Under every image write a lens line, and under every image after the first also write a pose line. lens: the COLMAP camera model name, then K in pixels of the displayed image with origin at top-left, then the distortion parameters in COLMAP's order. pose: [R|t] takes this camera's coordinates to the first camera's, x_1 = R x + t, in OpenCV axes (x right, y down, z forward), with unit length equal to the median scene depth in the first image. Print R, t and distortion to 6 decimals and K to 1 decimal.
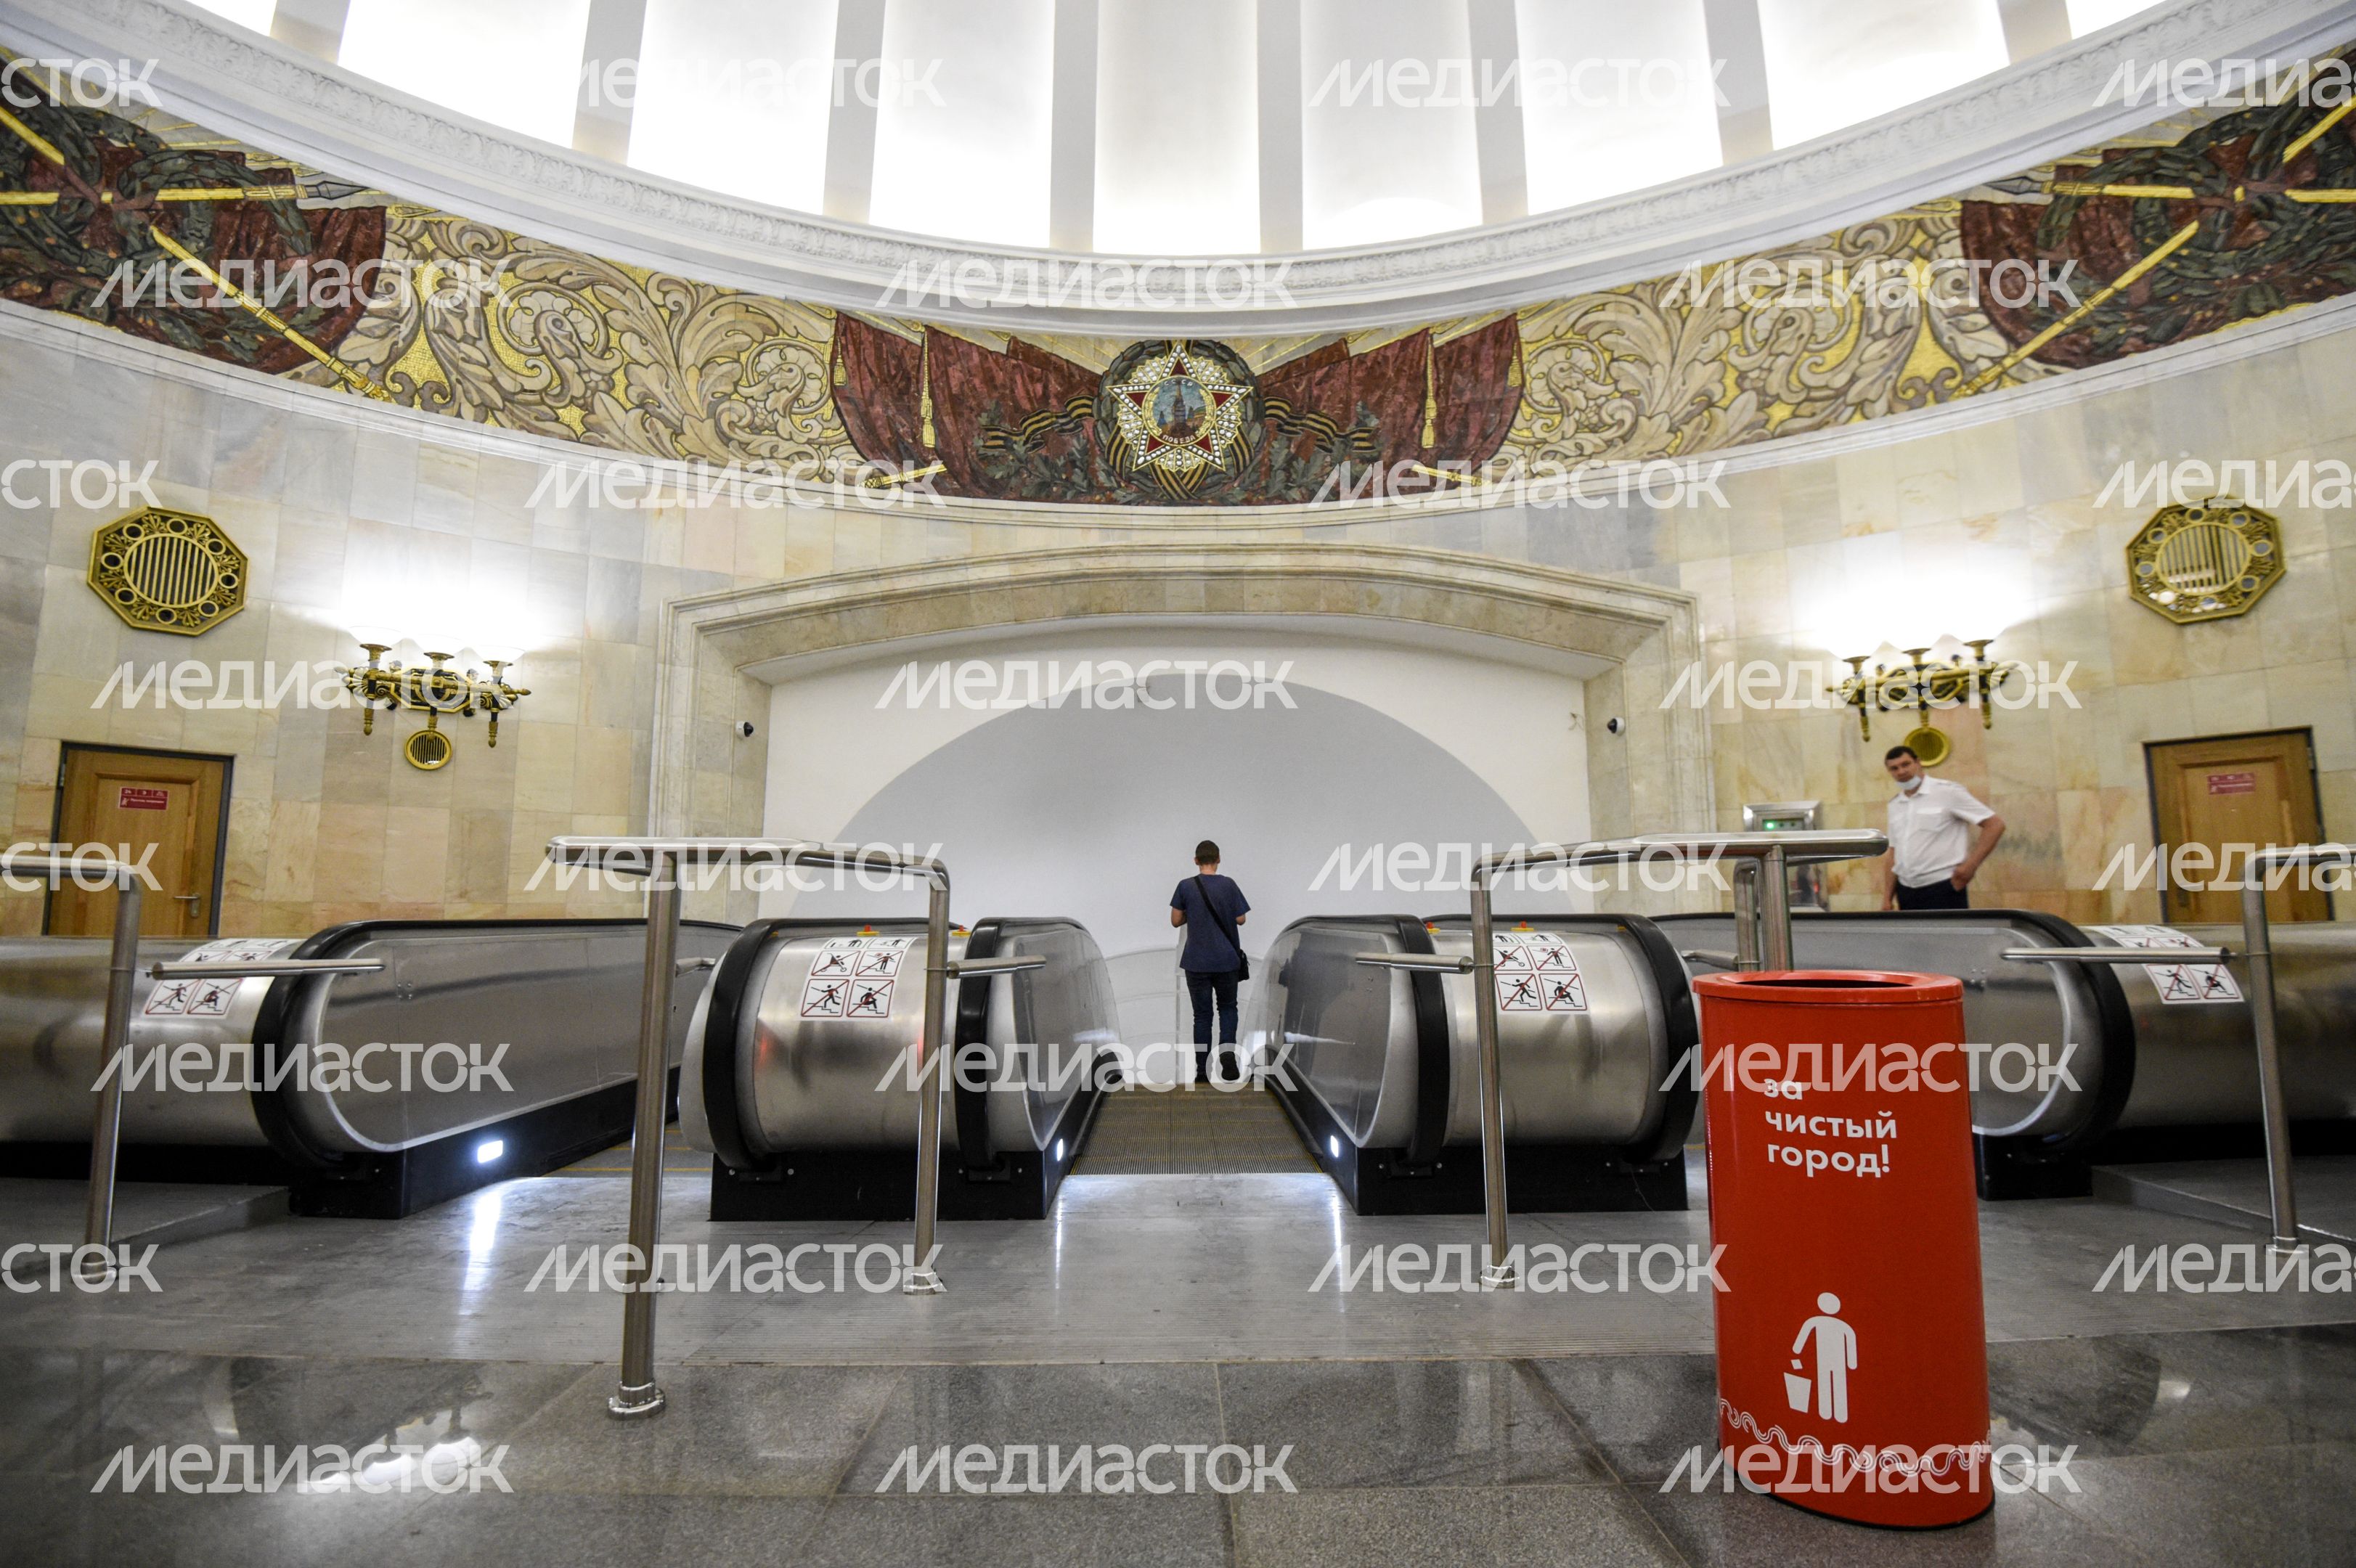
lens RADIAL K [[1110.6, 0, 1177.7], [0, 1110.6, 777.3], [0, 0, 1]] dist [-0.018573, -0.001063]
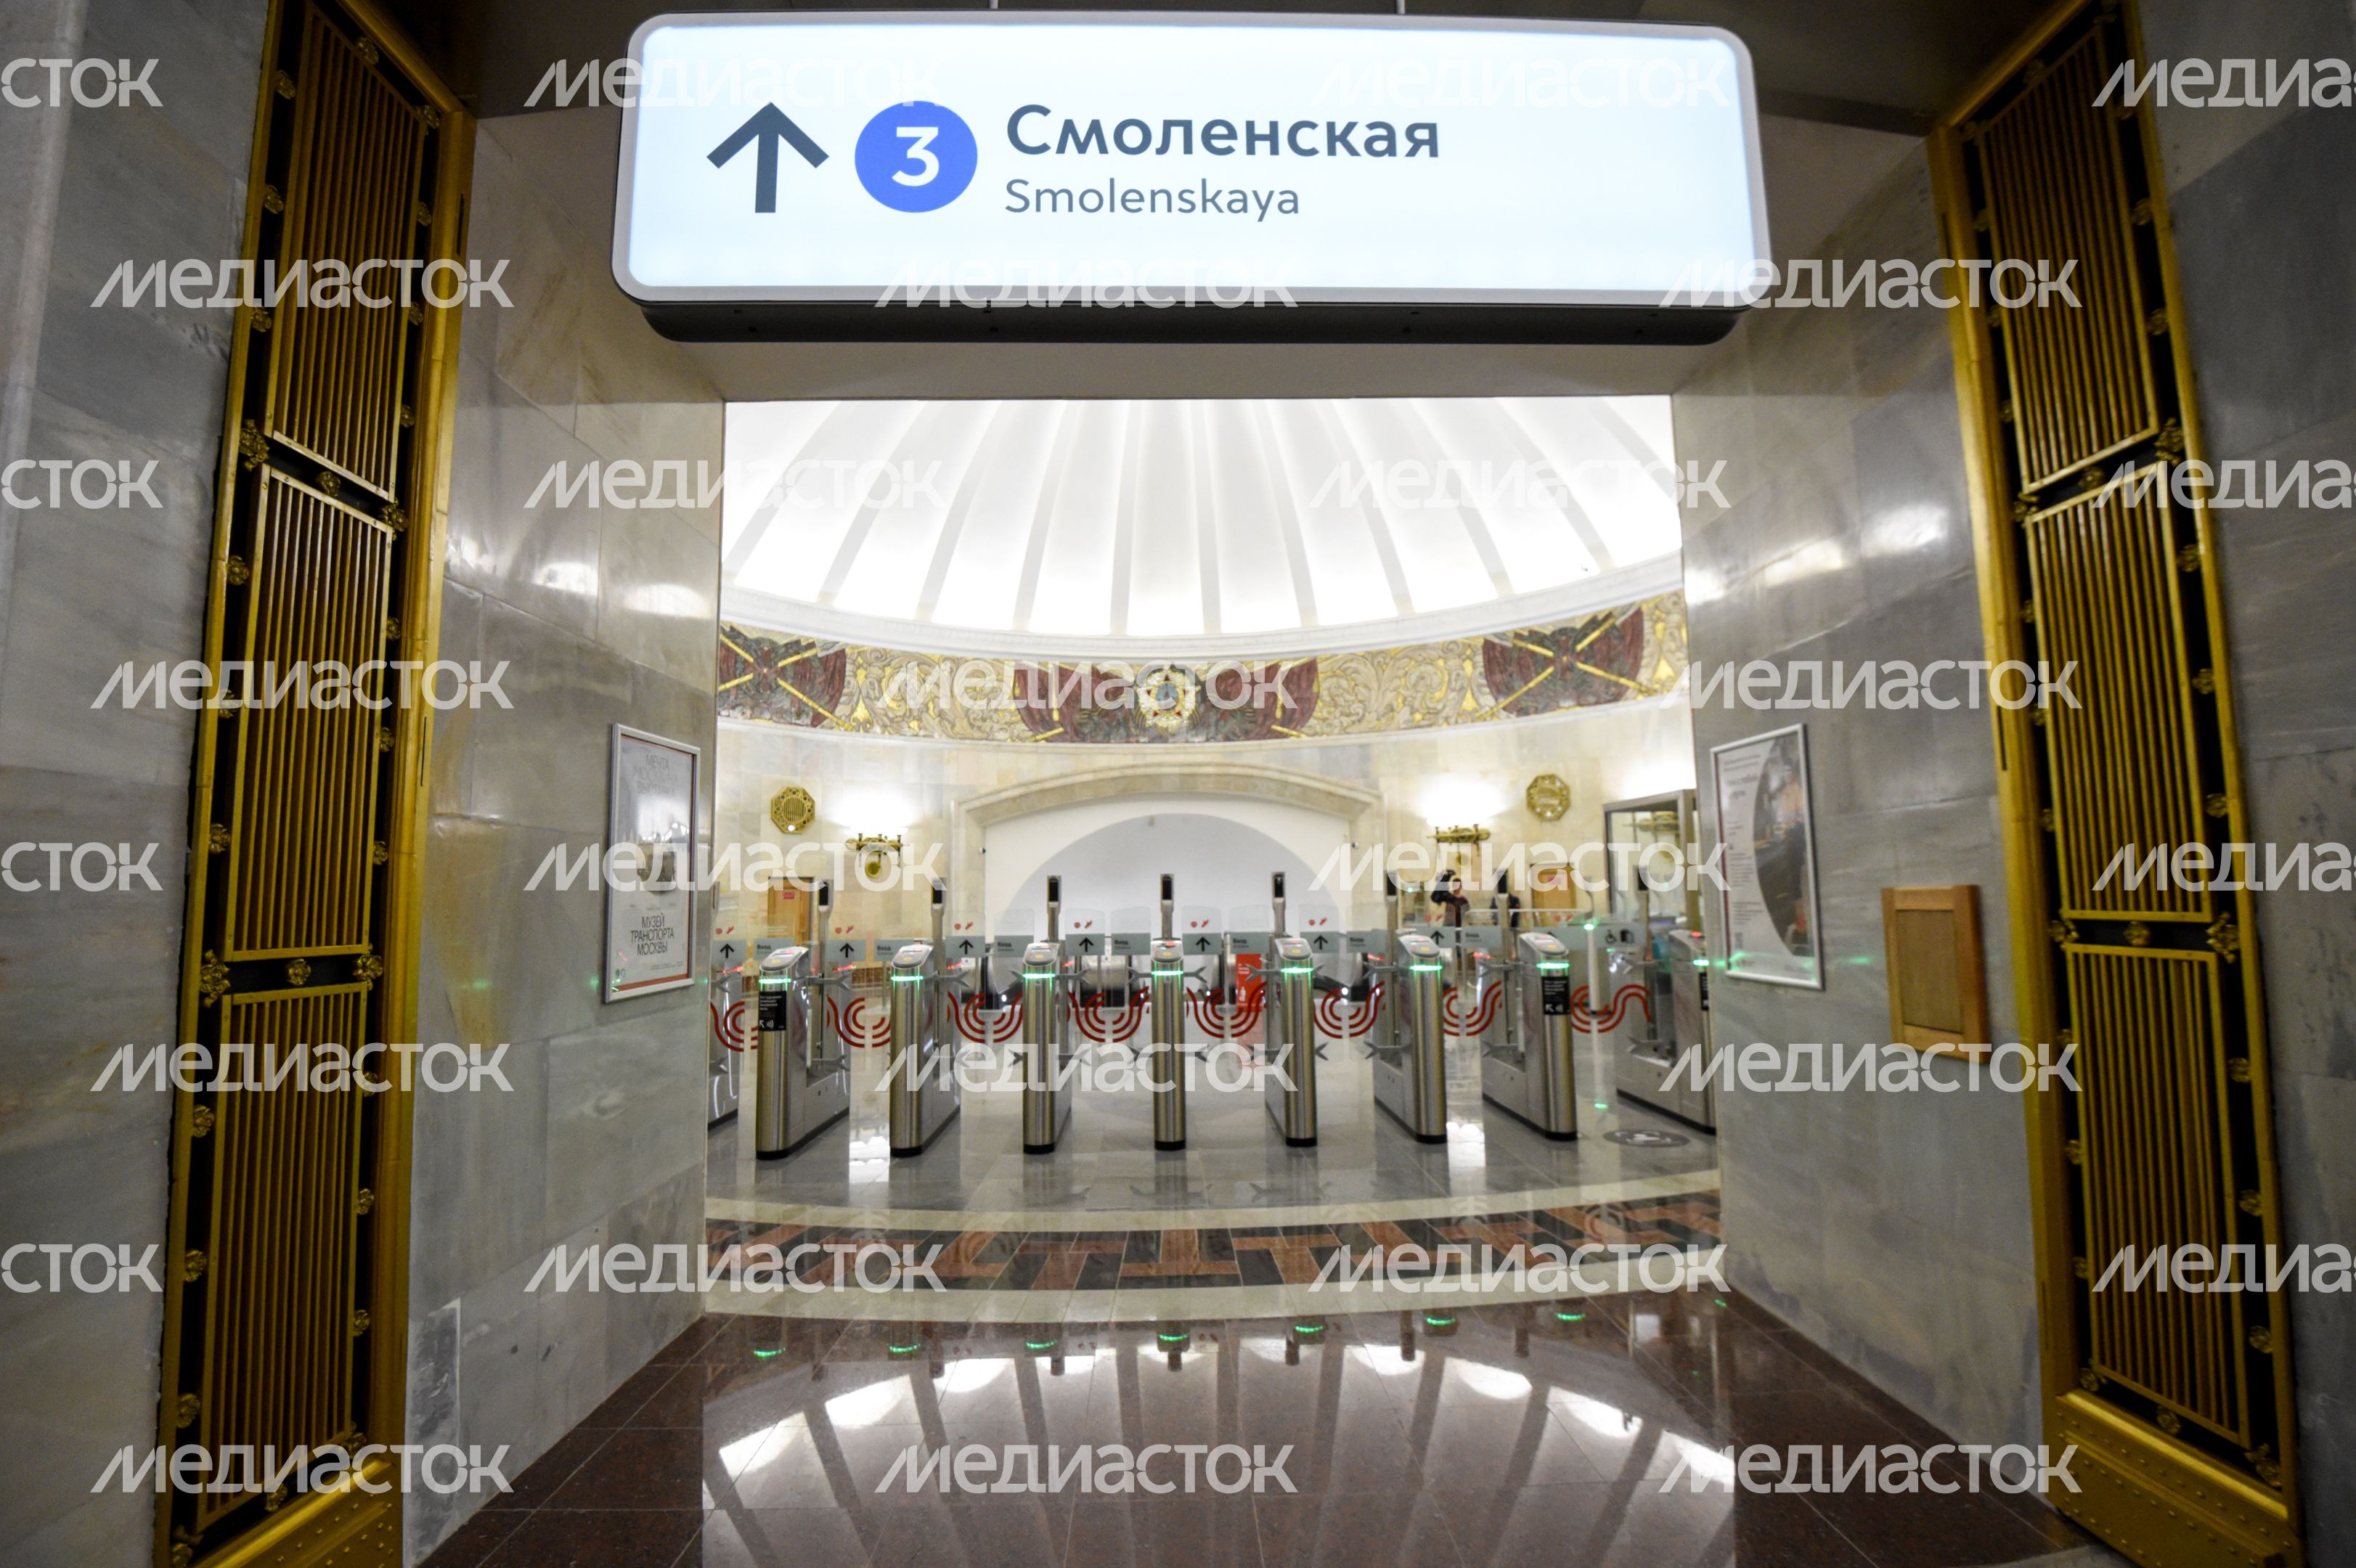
lens RADIAL K [[1110.6, 0, 1181.1], [0, 1110.6, 786.7], [0, 0, 1]] dist [-0.018573, -0.001063]
pose [[0.999882, -0.009789, 0.011832, 0.001441], [0.009346, 0.999273, 0.036972, -0.263003], [-0.012185, -0.036857, 0.999246, -1.353980]]
